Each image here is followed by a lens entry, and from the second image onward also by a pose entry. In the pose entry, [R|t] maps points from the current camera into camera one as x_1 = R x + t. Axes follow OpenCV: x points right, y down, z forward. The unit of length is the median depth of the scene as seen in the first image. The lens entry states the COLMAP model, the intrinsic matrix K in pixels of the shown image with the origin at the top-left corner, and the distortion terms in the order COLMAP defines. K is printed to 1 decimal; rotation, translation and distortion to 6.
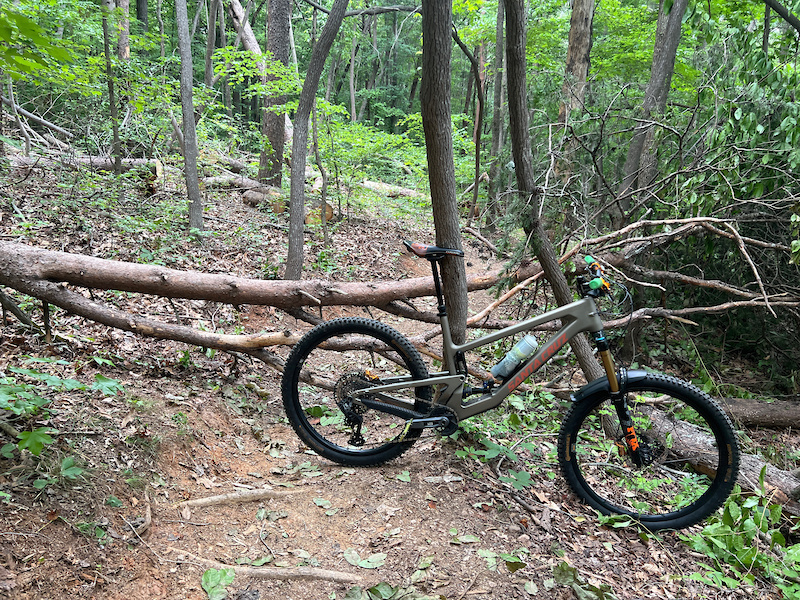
lens RADIAL K [[609.4, 0, 400.2], [0, 609.4, 300.2], [0, 0, 1]] dist [0.025032, -0.021384]
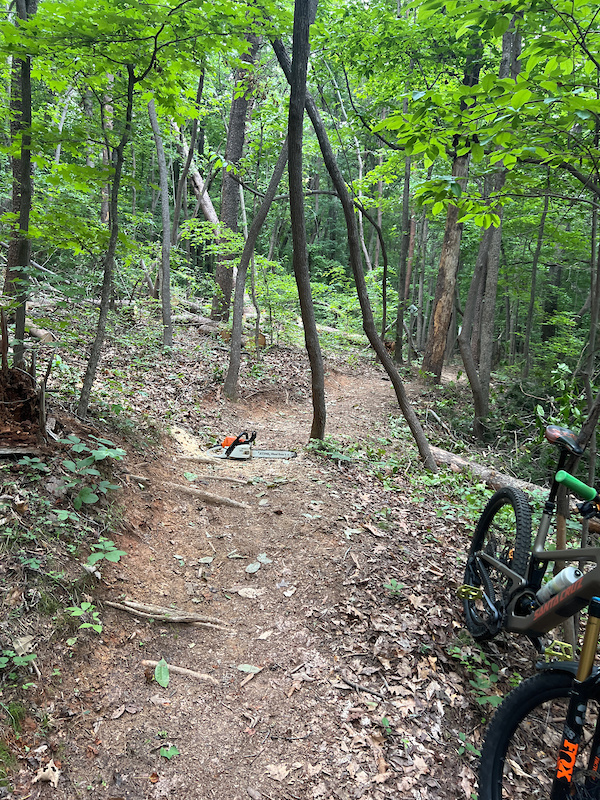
lens RADIAL K [[609.4, 0, 305.6], [0, 609.4, 399.8], [0, 0, 1]] dist [0.025032, -0.021384]
pose [[0.997560, 0.017339, -0.067628, 0.132142], [-0.022457, 0.996880, -0.075675, 0.160210], [0.066105, 0.077010, 0.994837, -0.584163]]
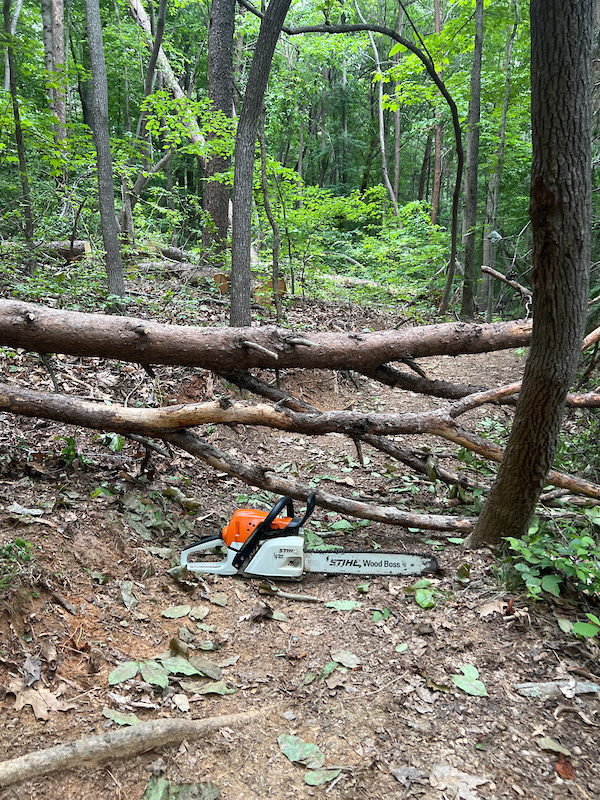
lens RADIAL K [[609.4, 0, 296.5], [0, 609.4, 398.0], [0, 0, 1]] dist [0.025032, -0.021384]
pose [[0.996317, -0.016828, -0.084080, -0.055327], [0.014579, 0.999521, -0.027294, 0.056731], [0.084499, 0.025967, 0.996085, 0.348528]]
